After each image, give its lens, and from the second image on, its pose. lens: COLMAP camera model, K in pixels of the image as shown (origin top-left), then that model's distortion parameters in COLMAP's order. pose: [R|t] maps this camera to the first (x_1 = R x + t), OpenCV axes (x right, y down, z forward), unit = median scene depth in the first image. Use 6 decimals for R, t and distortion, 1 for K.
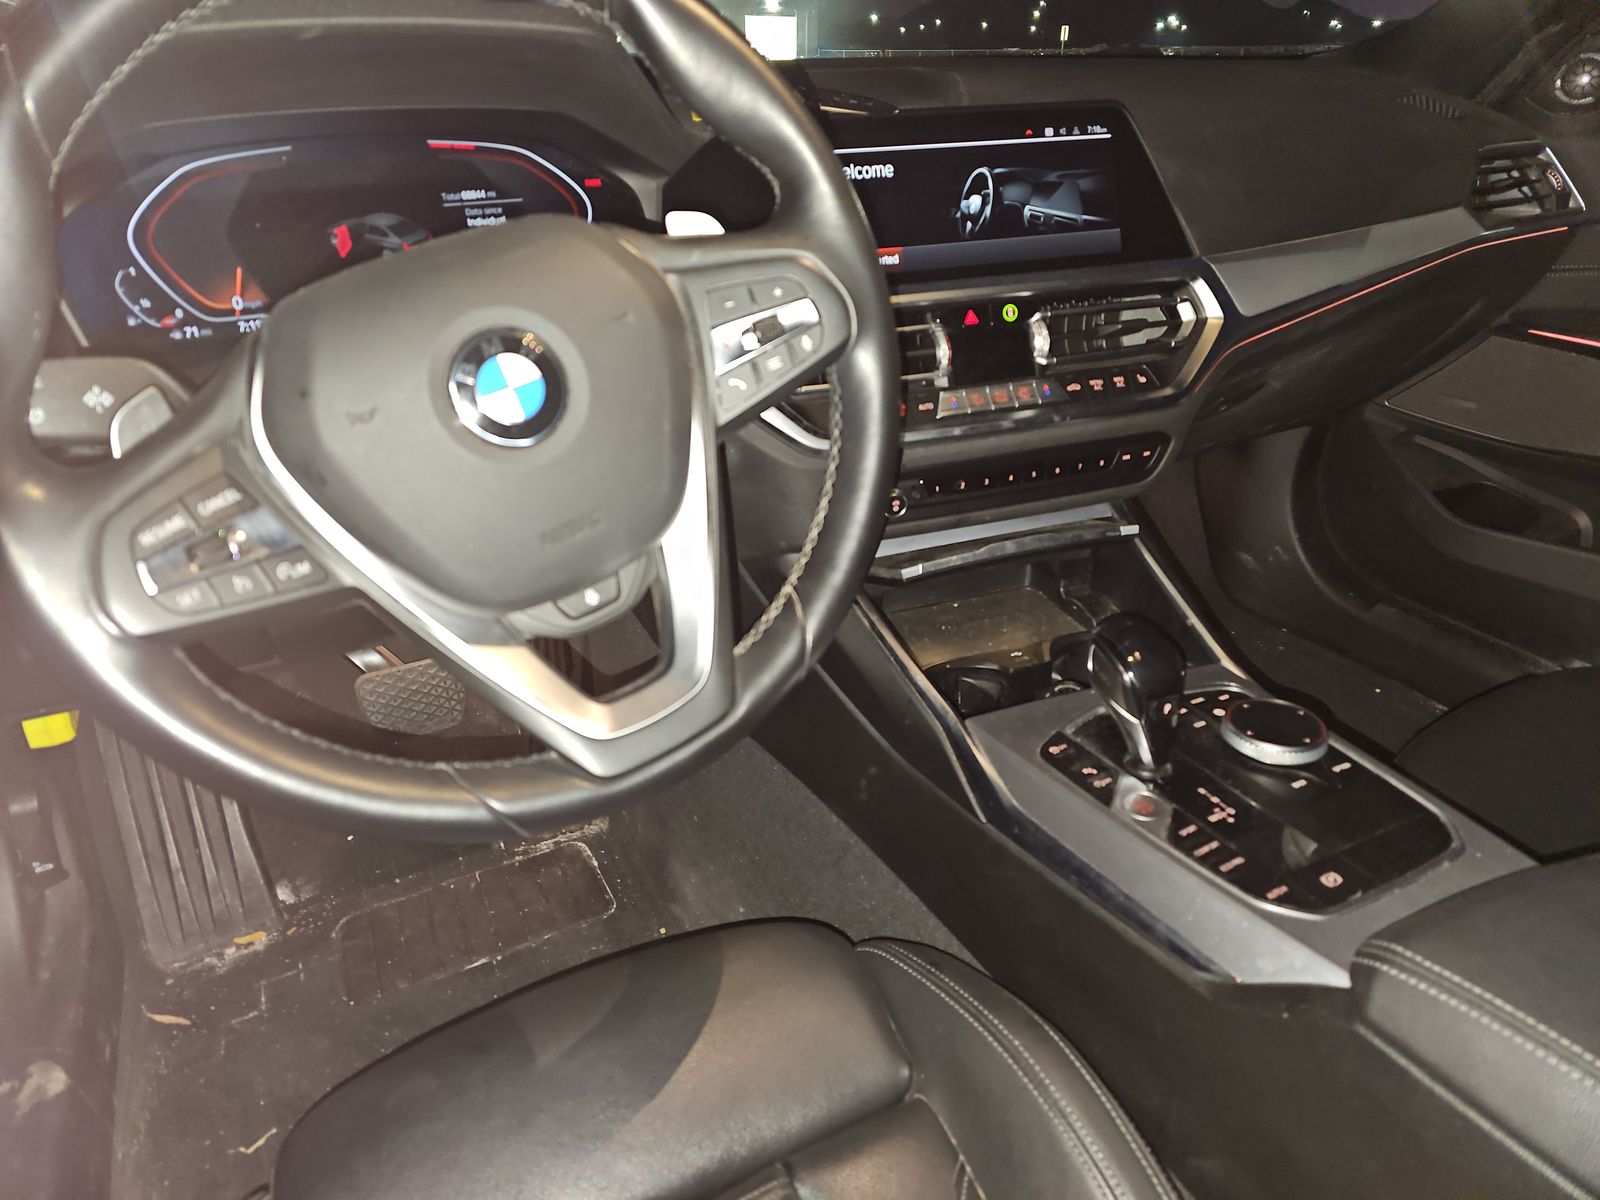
lens RADIAL K [[1069.8, 0, 800.0], [0, 1069.8, 600.0], [0, 0, 1]] dist [0.067372, -0.056751]
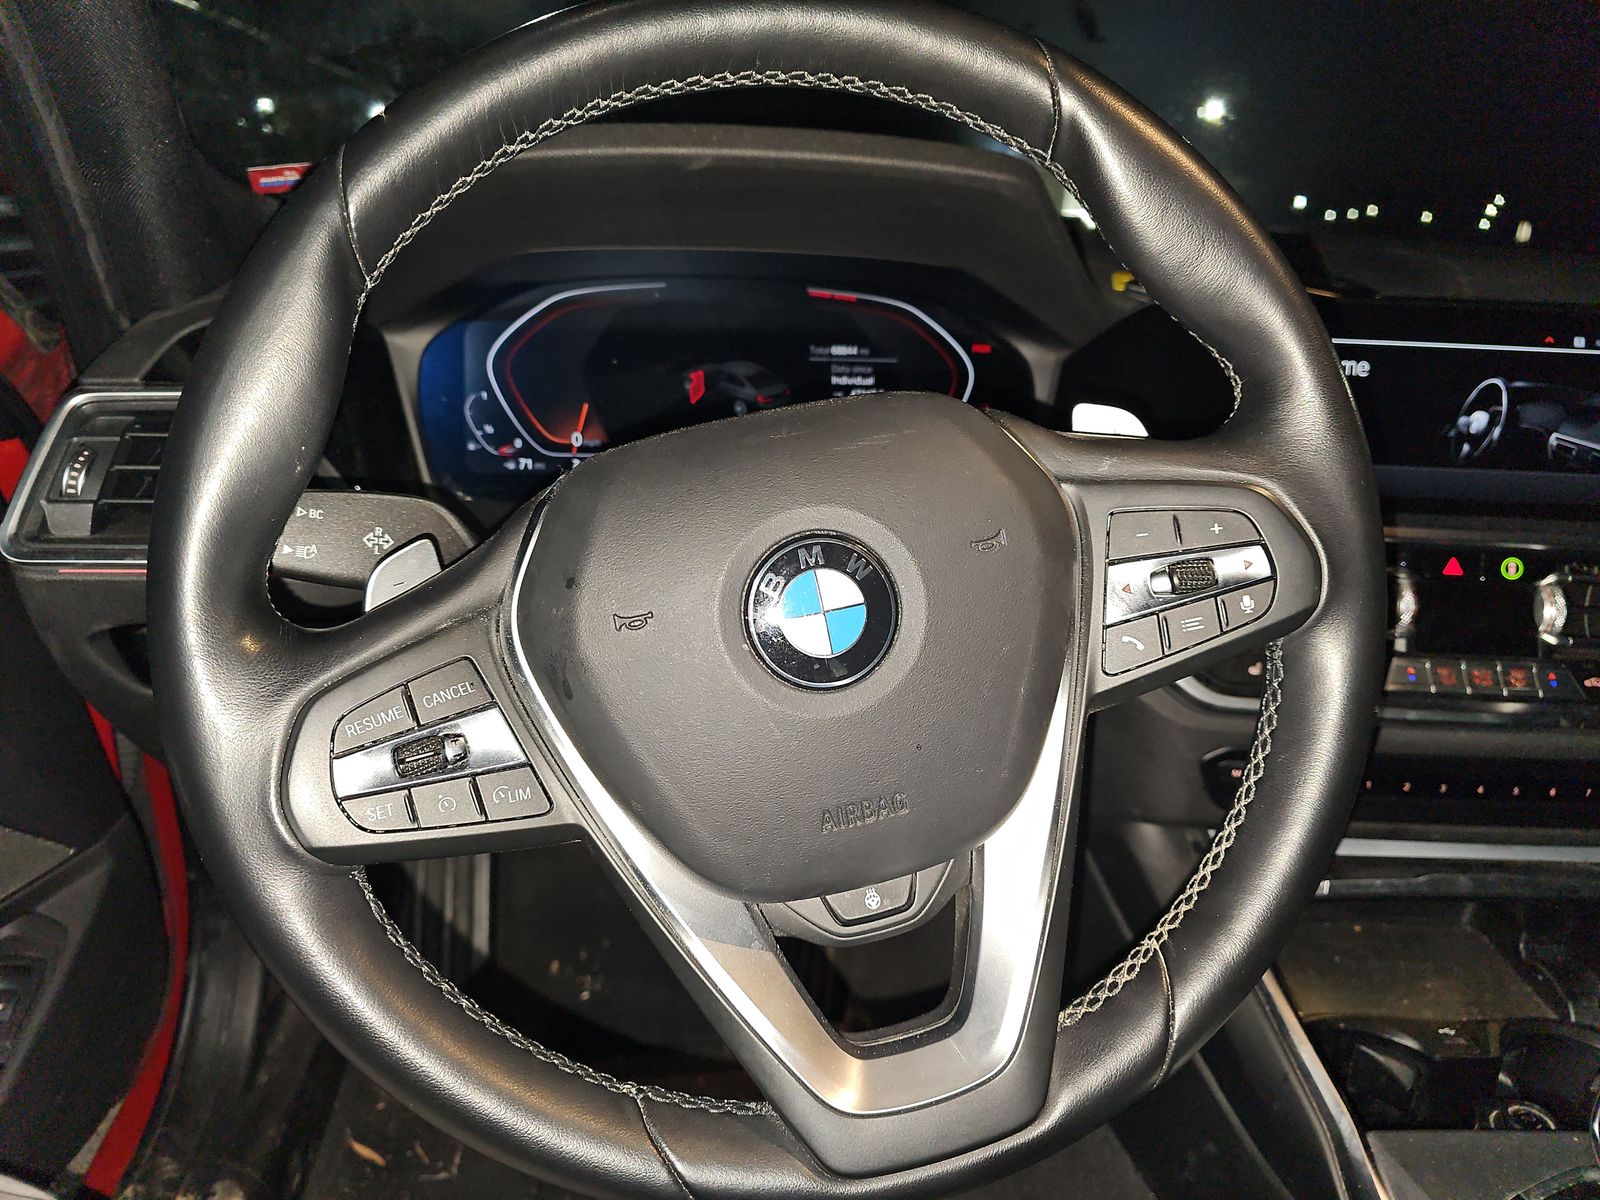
lens RADIAL K [[1081.9, 0, 800.0], [0, 1081.9, 600.0], [0, 0, 1]] dist [0.055472, -0.070999]
pose [[0.940172, 0.167151, -0.296878, -0.041536], [-0.204534, 0.973794, -0.099457, -0.084519], [0.272473, 0.154229, 0.949722, 0.190931]]
